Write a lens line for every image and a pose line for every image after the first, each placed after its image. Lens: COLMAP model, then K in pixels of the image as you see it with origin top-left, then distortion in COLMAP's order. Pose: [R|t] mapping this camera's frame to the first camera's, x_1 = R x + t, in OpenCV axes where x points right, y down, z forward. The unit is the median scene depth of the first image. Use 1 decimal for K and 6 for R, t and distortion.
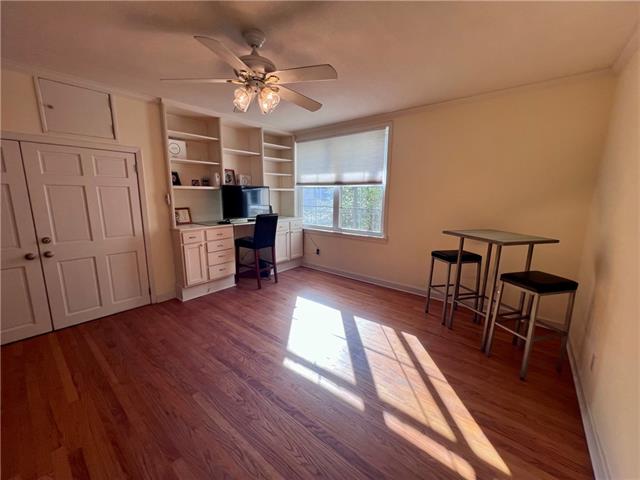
lens RADIAL K [[256.9, 0, 319.6], [0, 256.9, 240.3], [0, 0, 1]] dist [-0.006499, 0.001675]
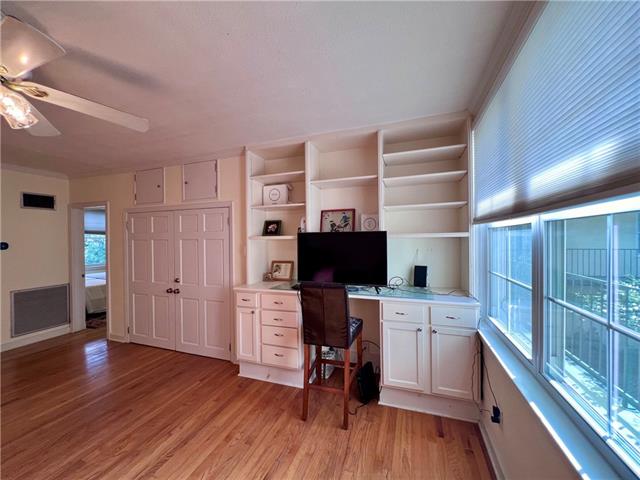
lens RADIAL K [[256.3, 0, 318.7], [0, 256.3, 241.4], [0, 0, 1]] dist [-0.002692, 0.000499]
pose [[0.335072, -0.002442, -0.942189, 0.318881], [-0.153641, 0.986470, -0.057196, -0.172117], [0.929581, 0.163924, 0.330163, 0.877101]]
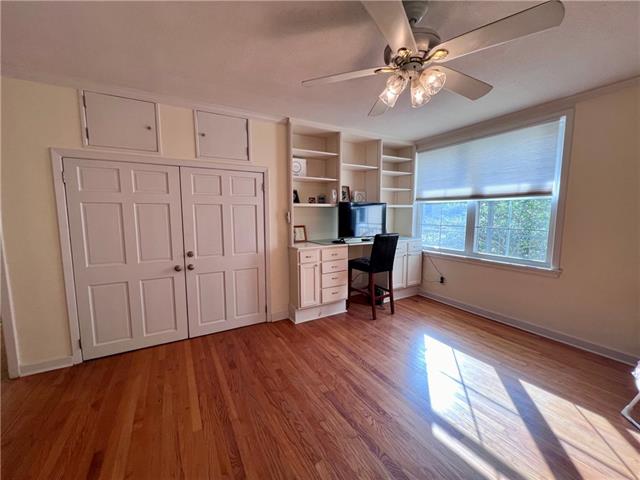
lens RADIAL K [[256.9, 0, 318.7], [0, 256.9, 240.6], [0, 0, 1]] dist [-0.006499, 0.001675]
pose [[0.934699, 0.027297, -0.354390, -0.120736], [-0.052709, 0.996668, -0.062252, -0.013612], [0.351510, 0.076866, 0.933023, 0.117500]]
